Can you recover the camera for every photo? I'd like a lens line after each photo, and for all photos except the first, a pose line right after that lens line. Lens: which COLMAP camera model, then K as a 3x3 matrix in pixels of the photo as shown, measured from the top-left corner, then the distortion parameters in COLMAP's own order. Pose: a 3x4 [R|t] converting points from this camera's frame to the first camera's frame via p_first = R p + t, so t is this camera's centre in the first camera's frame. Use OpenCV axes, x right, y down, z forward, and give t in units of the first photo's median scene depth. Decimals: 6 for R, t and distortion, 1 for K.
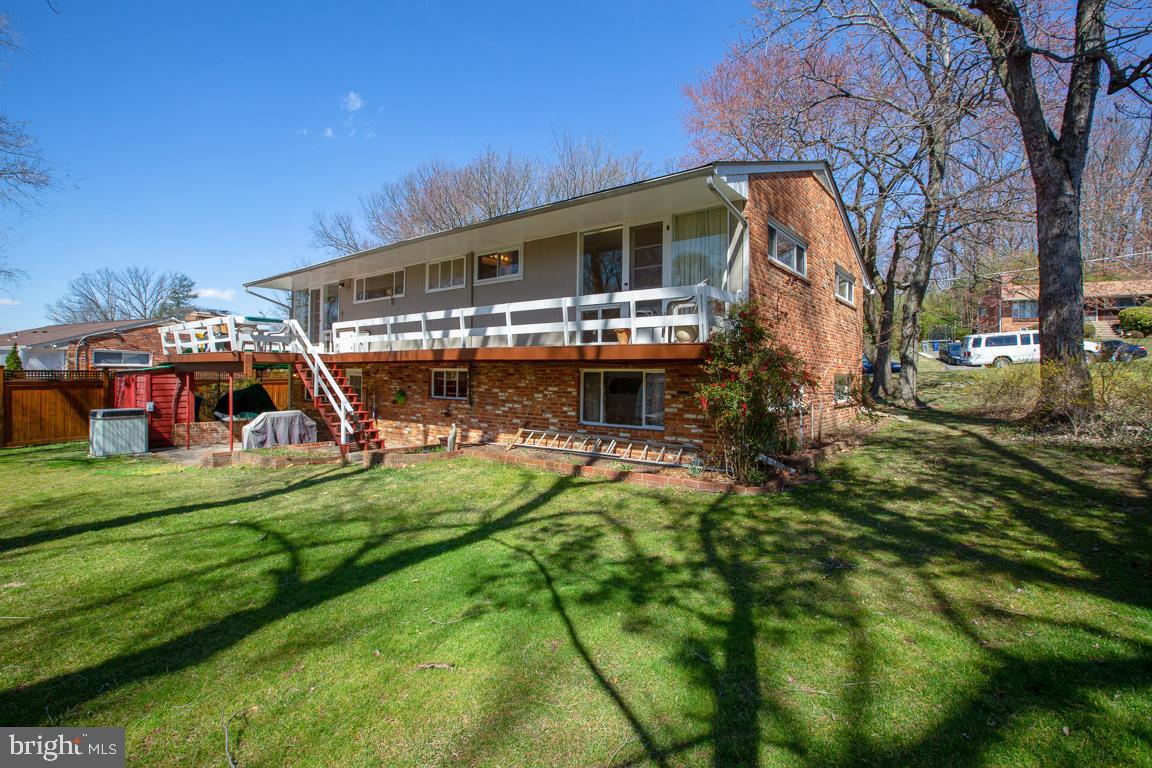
lens RADIAL K [[537.7, 0, 576.5], [0, 537.7, 377.1], [0, 0, 1]] dist [-0.024464, 0.002165]
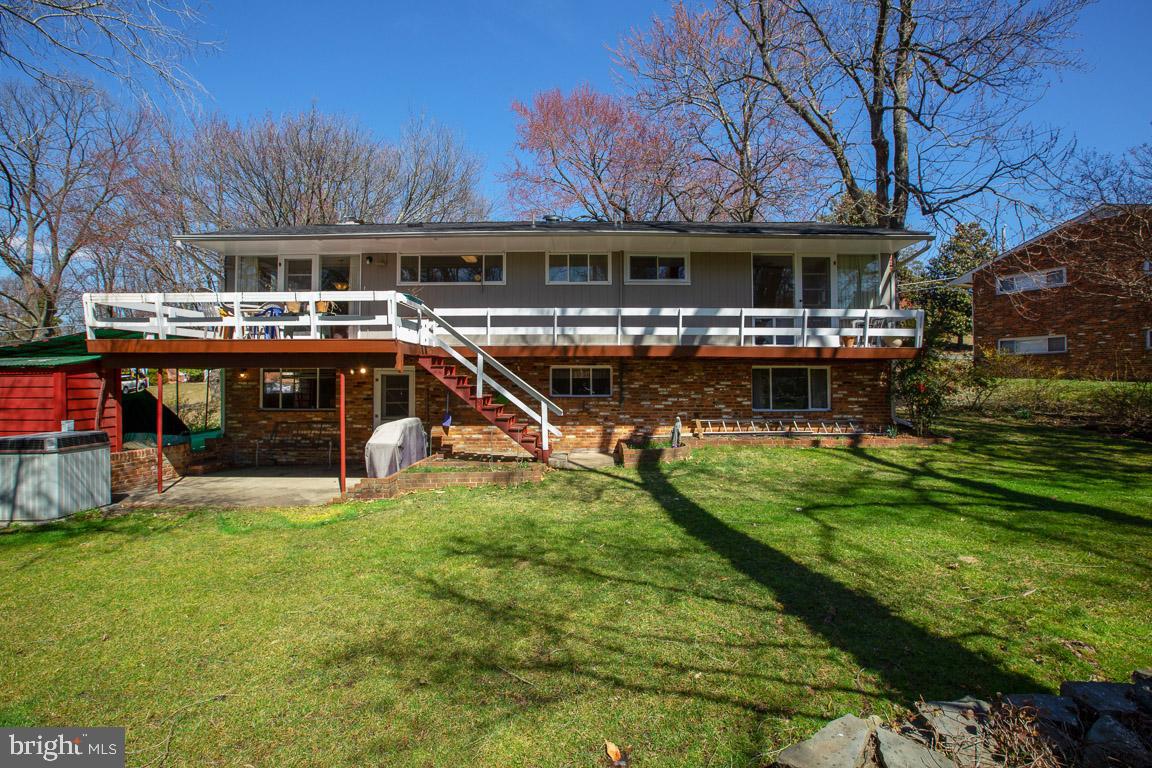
lens RADIAL K [[537.7, 0, 579.9], [0, 537.7, 382.9], [0, 0, 1]] dist [-0.024464, 0.002165]
pose [[0.783260, -0.010454, 0.621607, -0.984147], [0.009860, 0.999942, 0.004392, 0.012922], [-0.621616, 0.002689, 0.783317, 0.277483]]
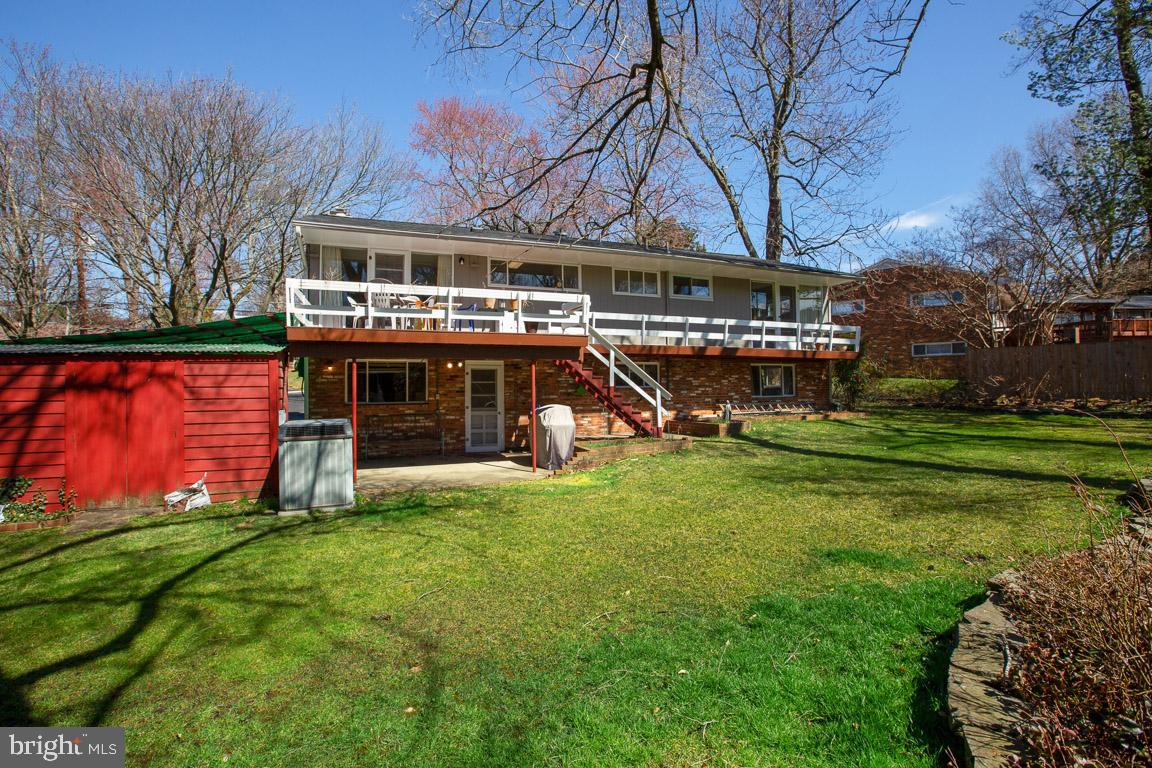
lens RADIAL K [[537.7, 0, 578.5], [0, 537.7, 381.2], [0, 0, 1]] dist [-0.024464, 0.002165]
pose [[0.482149, -0.004876, 0.876075, -1.560710], [0.015204, 0.999880, -0.002803, 0.032043], [-0.875957, 0.014671, 0.482166, 0.632530]]
